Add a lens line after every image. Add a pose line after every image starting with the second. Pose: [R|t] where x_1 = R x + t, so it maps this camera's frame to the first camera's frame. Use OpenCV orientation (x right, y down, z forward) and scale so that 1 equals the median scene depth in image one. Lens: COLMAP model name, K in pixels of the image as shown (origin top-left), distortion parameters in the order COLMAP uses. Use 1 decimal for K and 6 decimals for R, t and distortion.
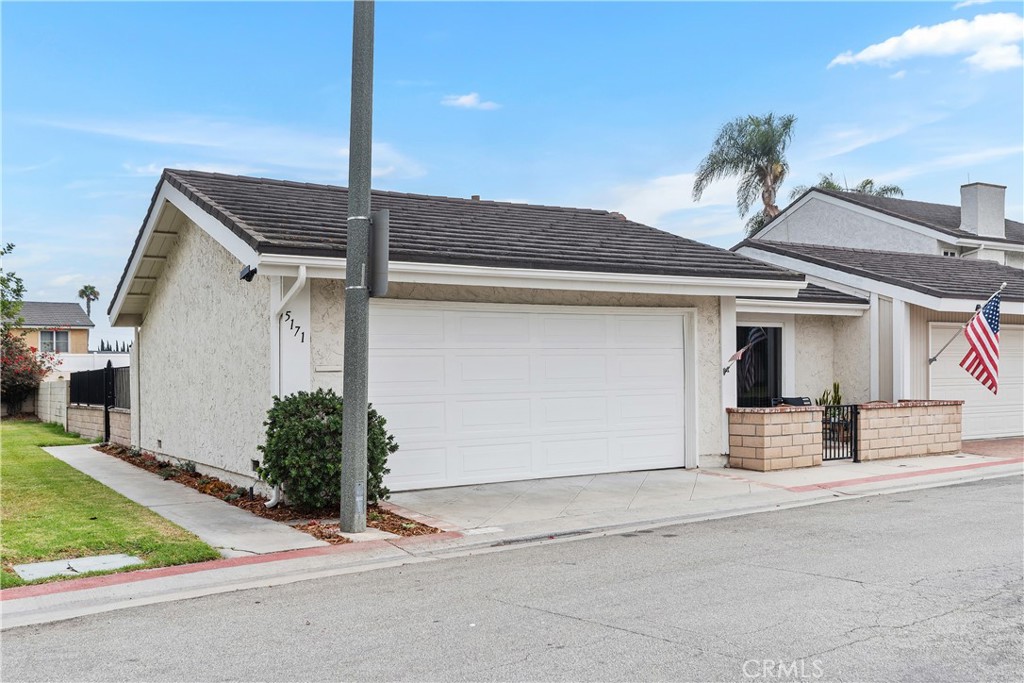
lens RADIAL K [[926.7, 0, 509.3], [0, 926.7, 381.7], [0, 0, 1]] dist [0.014190, -0.006964]
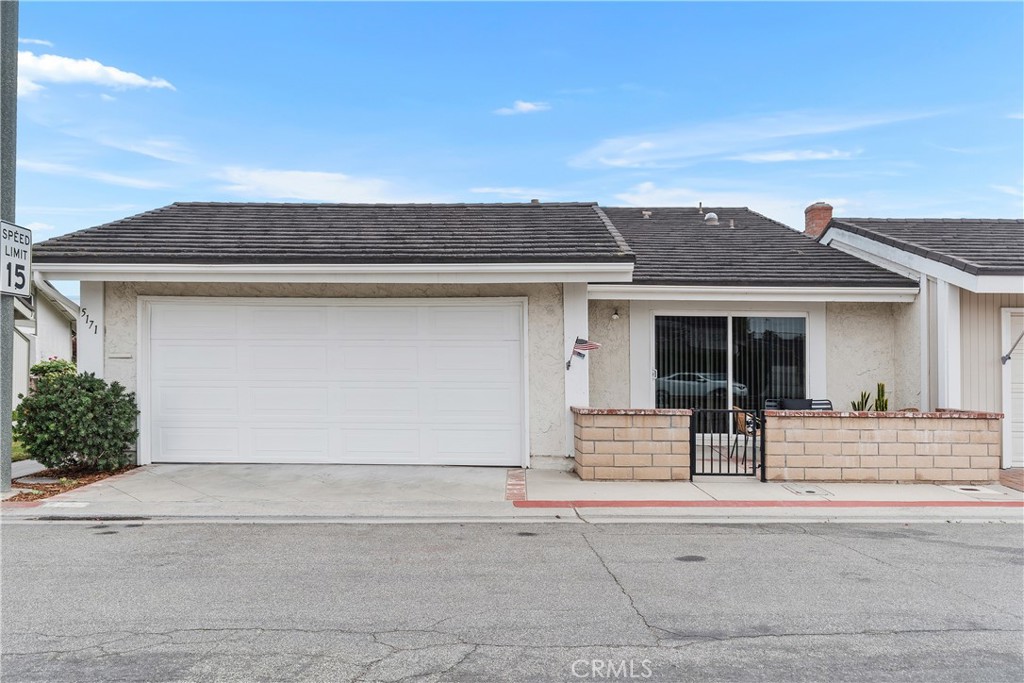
lens RADIAL K [[756.5, 0, 501.7], [0, 756.5, 352.3], [0, 0, 1]] dist [0.002418, -0.003537]
pose [[0.840889, 0.012514, -0.541063, 0.496884], [-0.023755, 0.999623, -0.013799, -0.010866], [0.540686, 0.024457, 0.840869, 0.291216]]
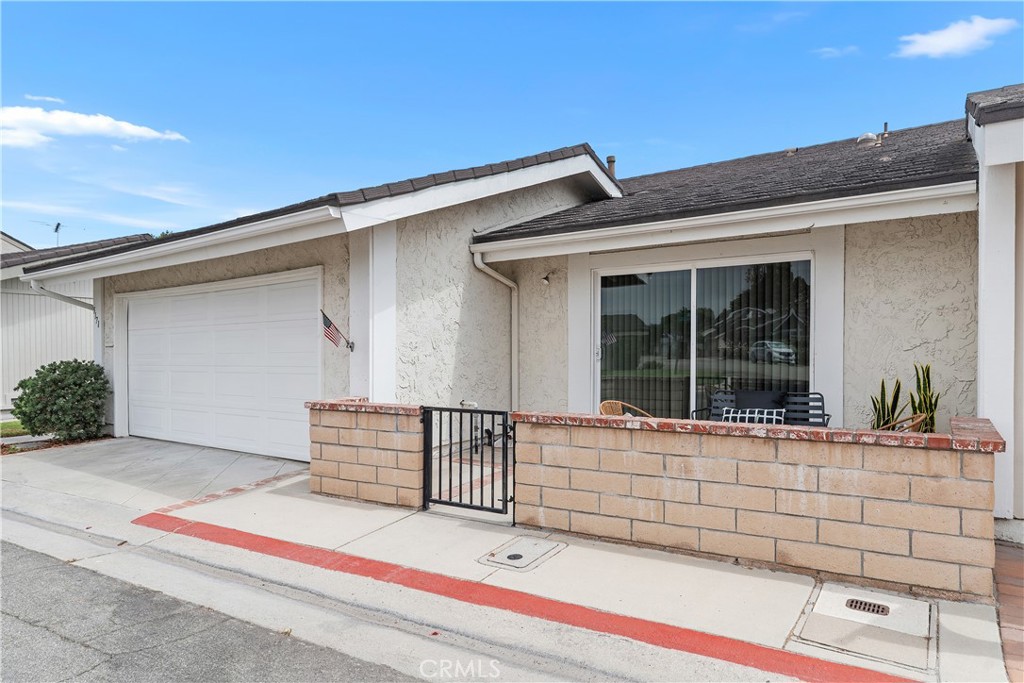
lens RADIAL K [[637.7, 0, 522.4], [0, 637.7, 338.6], [0, 0, 1]] dist [-0.001650, -0.000931]
pose [[0.387649, -0.000330, -0.921807, 0.647532], [0.004088, 0.999991, 0.001361, -0.015587], [0.921798, -0.004296, 0.387647, 0.798779]]
